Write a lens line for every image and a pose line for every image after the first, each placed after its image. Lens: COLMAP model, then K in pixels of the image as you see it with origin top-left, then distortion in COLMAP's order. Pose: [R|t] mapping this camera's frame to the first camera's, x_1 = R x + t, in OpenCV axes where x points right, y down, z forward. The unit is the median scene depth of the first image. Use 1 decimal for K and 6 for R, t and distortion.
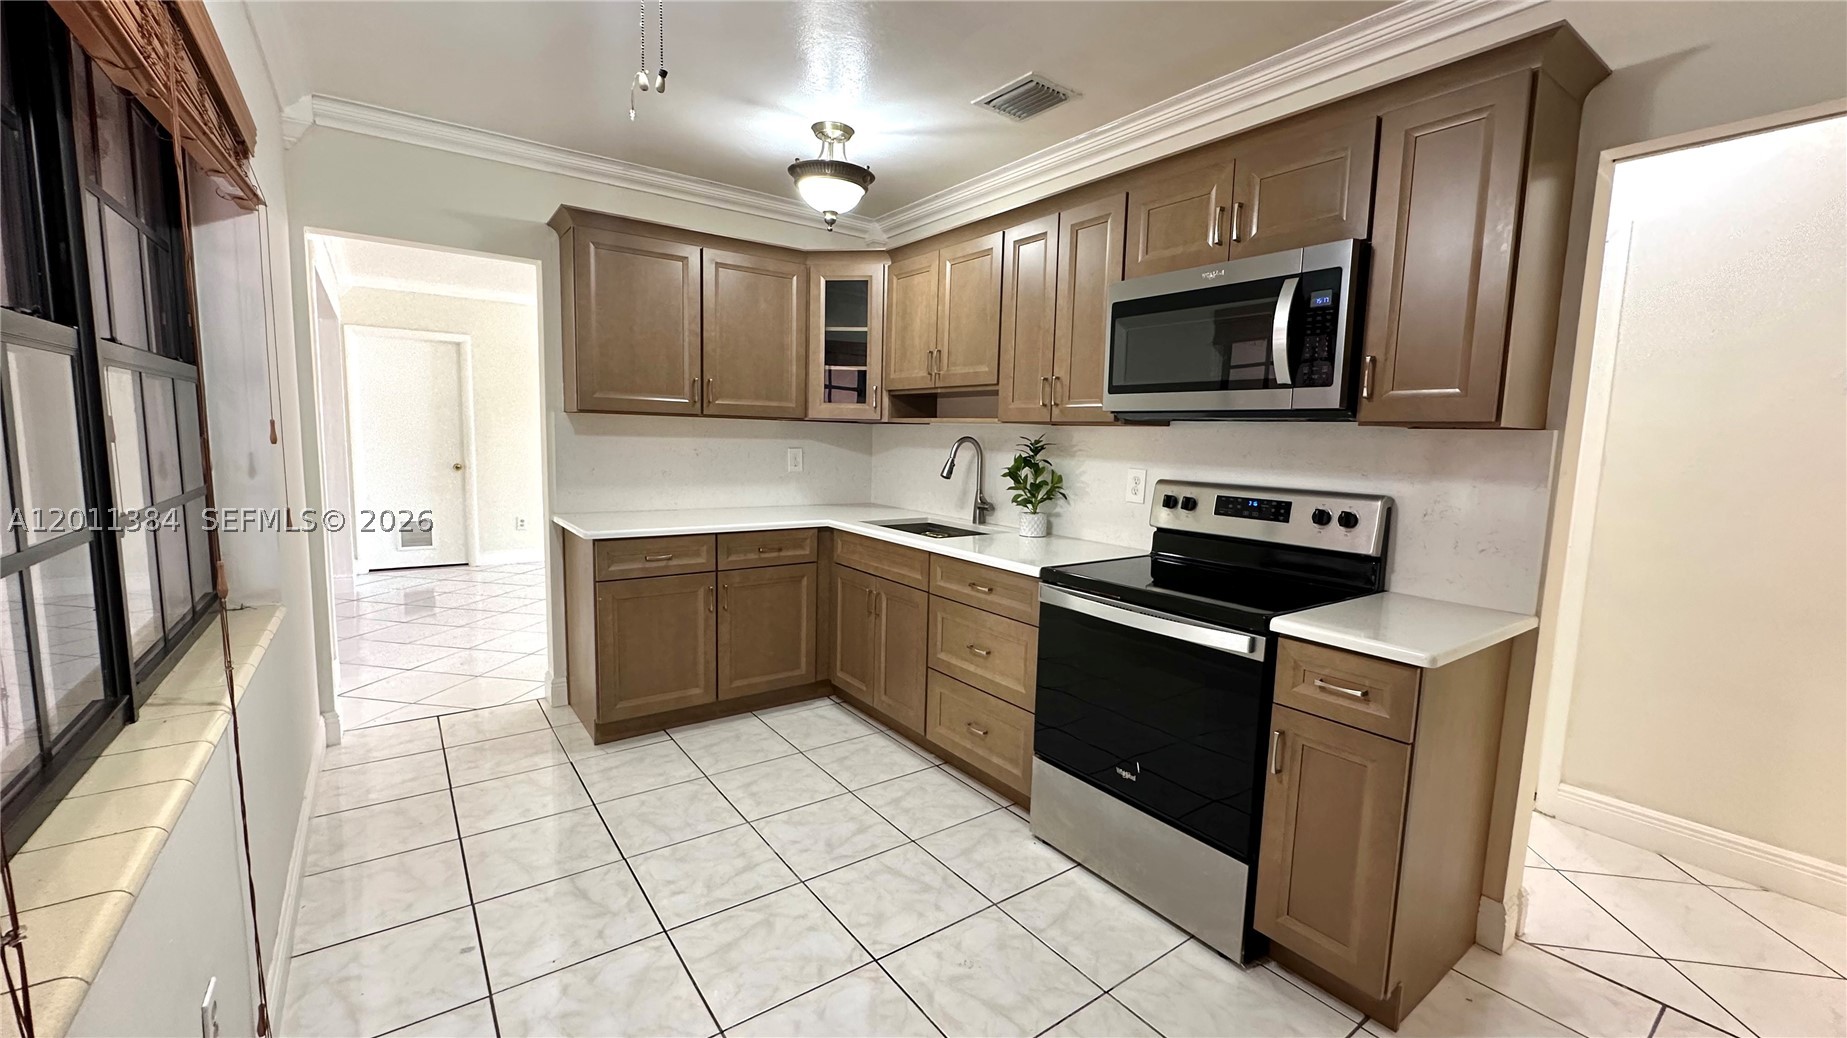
lens RADIAL K [[736.4, 0, 916.3], [0, 736.4, 517.3], [0, 0, 1]] dist [-0.006605, 0.000022]
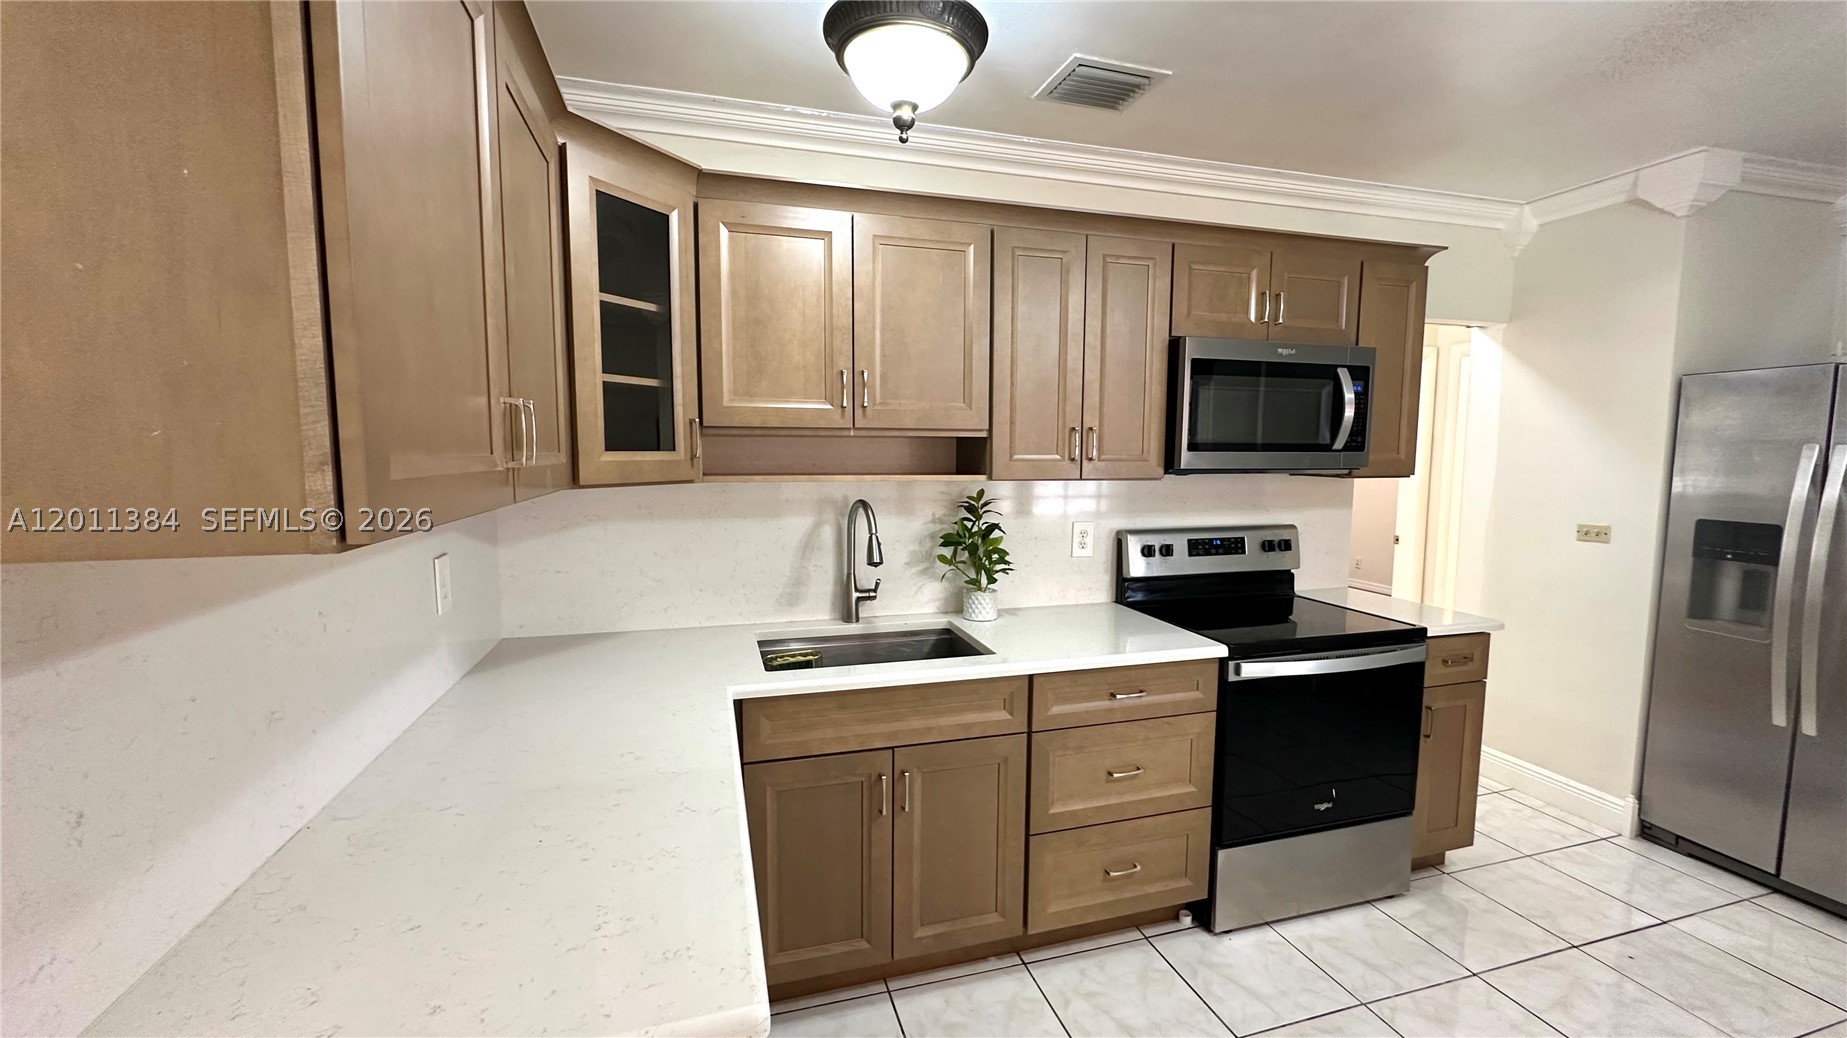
lens RADIAL K [[736.4, 0, 916.4], [0, 736.4, 518.9], [0, 0, 1]] dist [-0.006605, 0.000022]
pose [[0.337342, -0.111963, 0.934700, -0.651323], [0.112633, 0.990570, 0.078005, -0.164470], [-0.934620, 0.078964, 0.346771, 0.848667]]
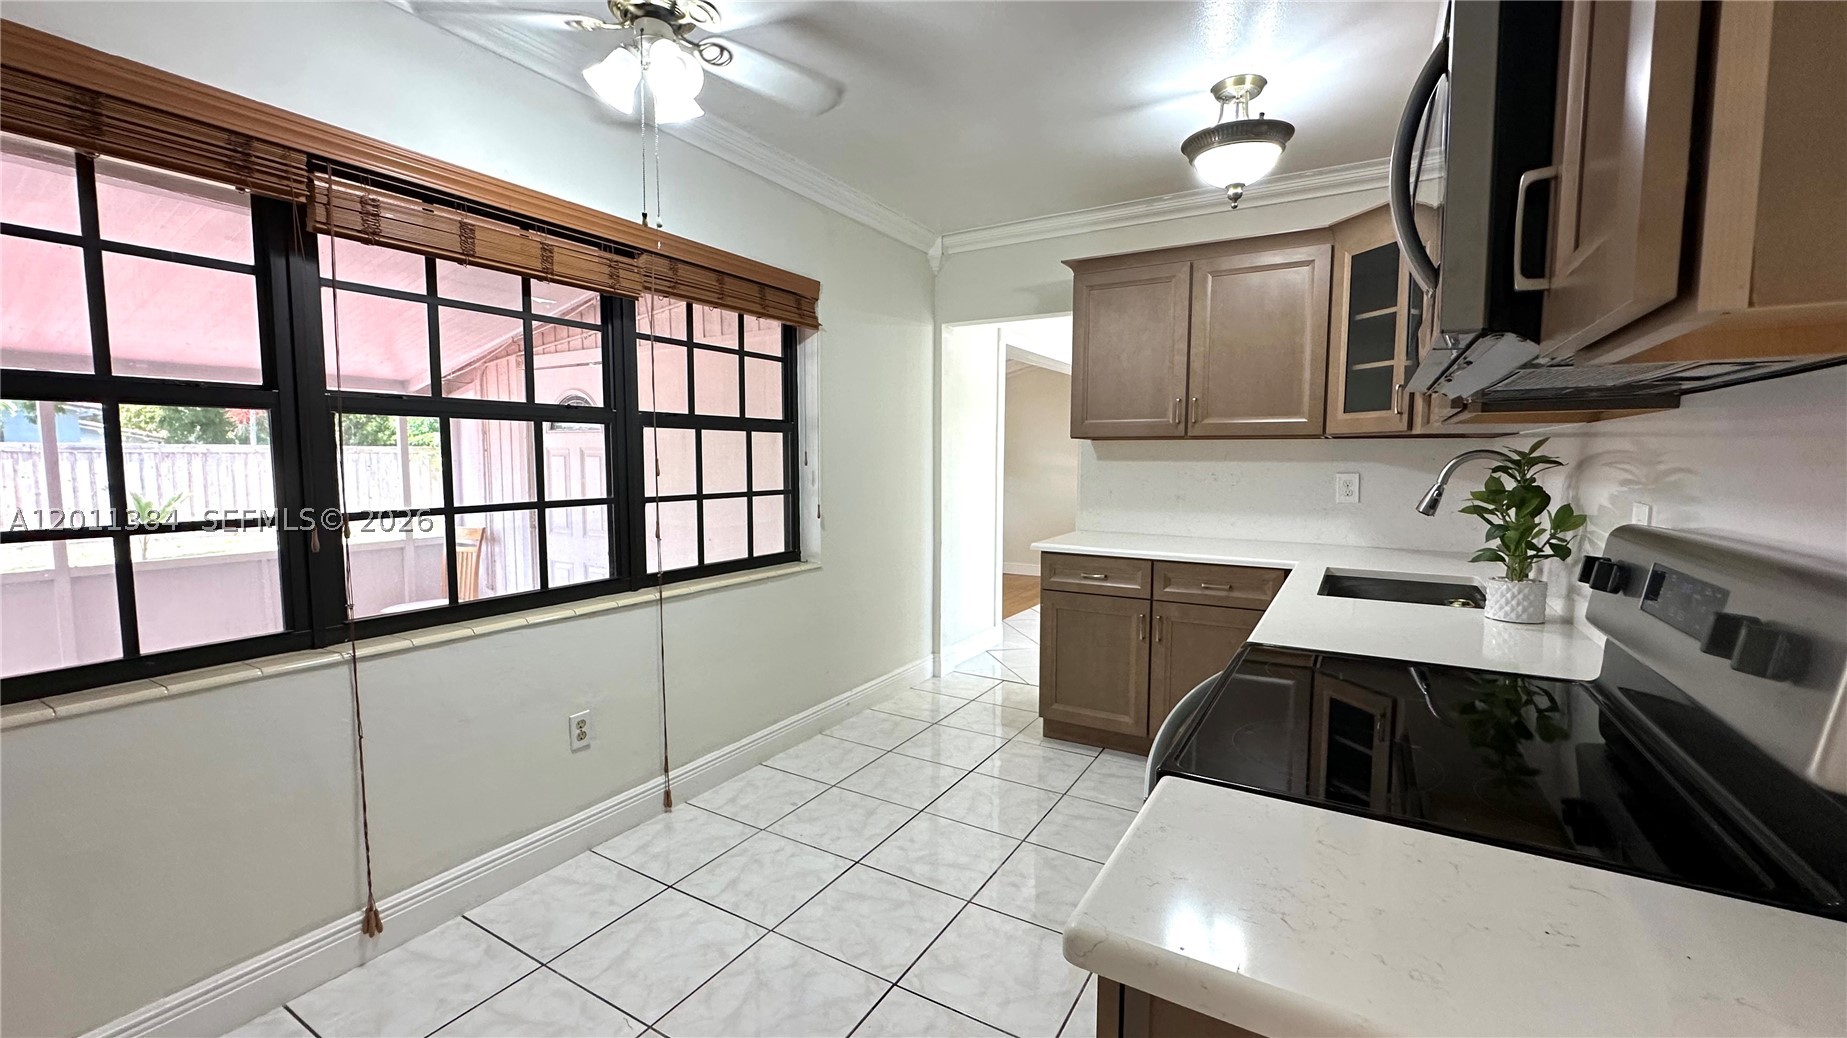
lens RADIAL K [[736.4, 0, 927.2], [0, 736.4, 517.5], [0, 0, 1]] dist [-0.006605, 0.000022]
pose [[0.401406, 0.049502, -0.914562, 0.532003], [-0.094249, 0.995470, 0.012515, -0.019300], [0.911038, 0.081173, 0.404253, 0.385576]]
